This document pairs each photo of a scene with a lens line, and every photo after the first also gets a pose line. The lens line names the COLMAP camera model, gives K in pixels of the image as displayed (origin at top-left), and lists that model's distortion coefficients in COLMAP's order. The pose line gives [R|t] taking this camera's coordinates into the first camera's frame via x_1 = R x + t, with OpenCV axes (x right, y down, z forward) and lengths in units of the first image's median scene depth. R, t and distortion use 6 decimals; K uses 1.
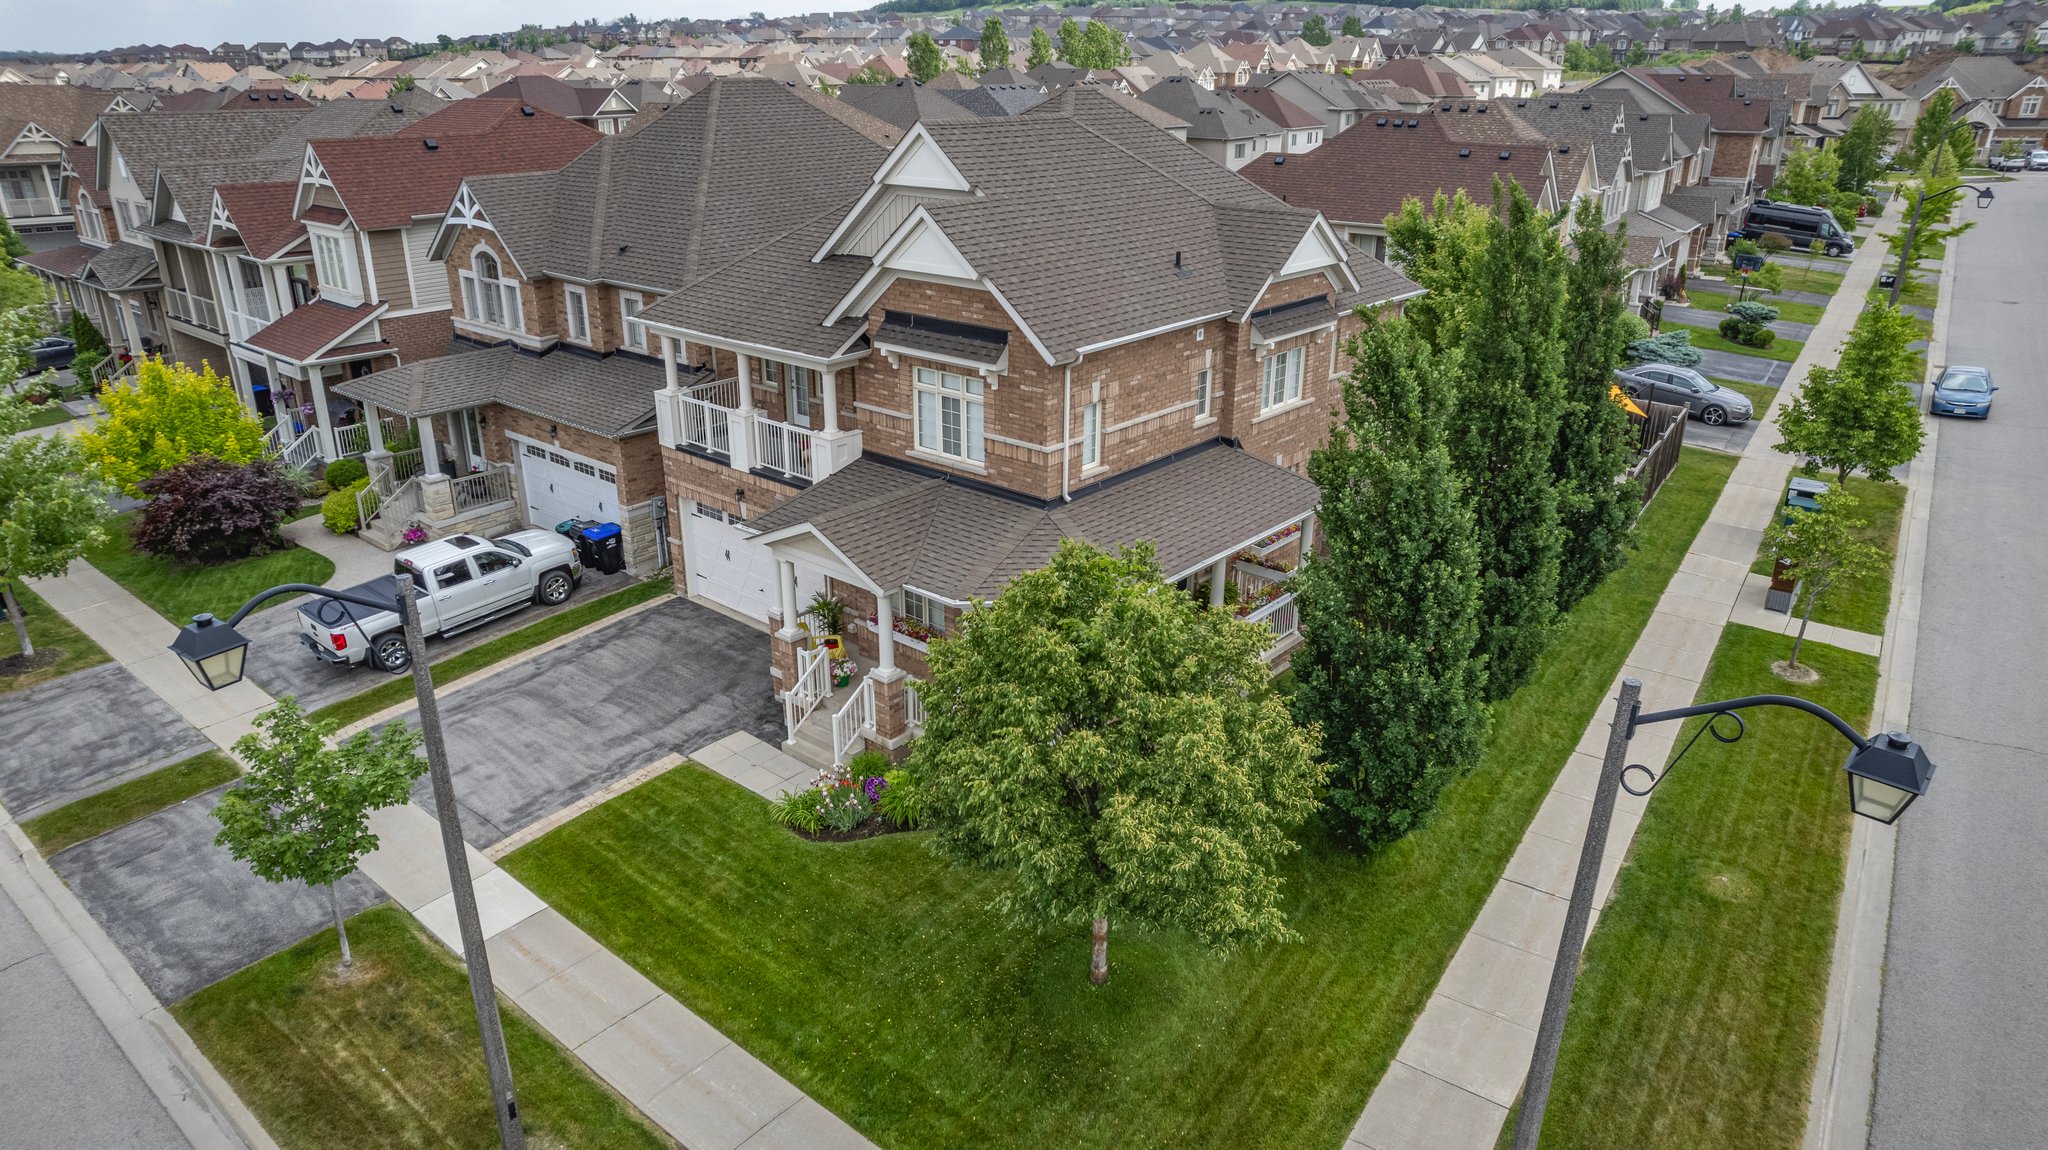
lens RADIAL K [[1311.5, 0, 1012.7], [0, 1311.5, 574.2], [0, 0, 1]] dist [-0.053348, 0.039958]
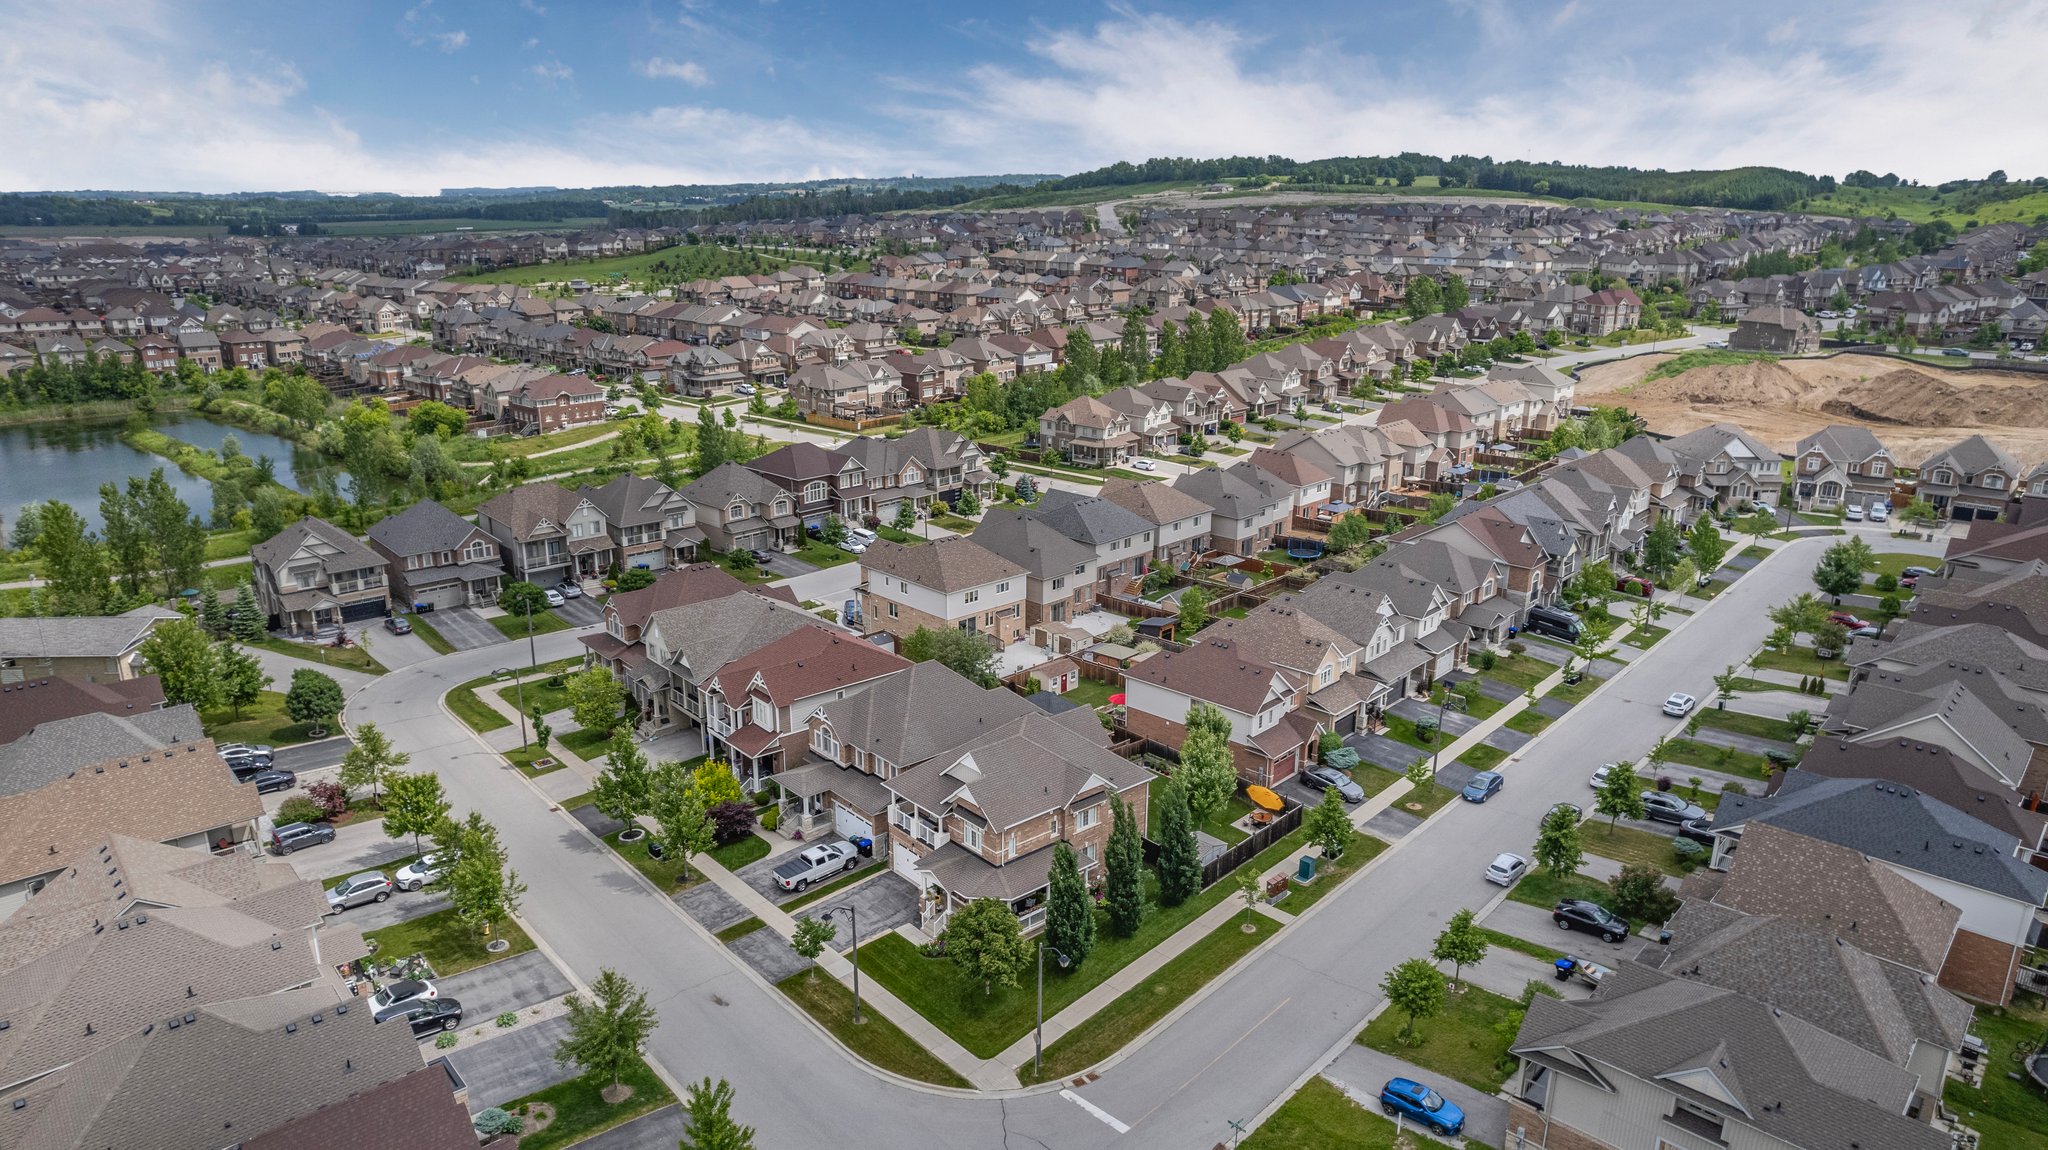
lens RADIAL K [[1311.5, 0, 1012.0], [0, 1311.5, 556.1], [0, 0, 1]] dist [-0.053348, 0.039958]
pose [[0.989980, 0.038875, -0.135753, 0.417007], [-0.053283, 0.993132, -0.104166, -0.422348], [0.130771, 0.110356, 0.985252, -2.092963]]
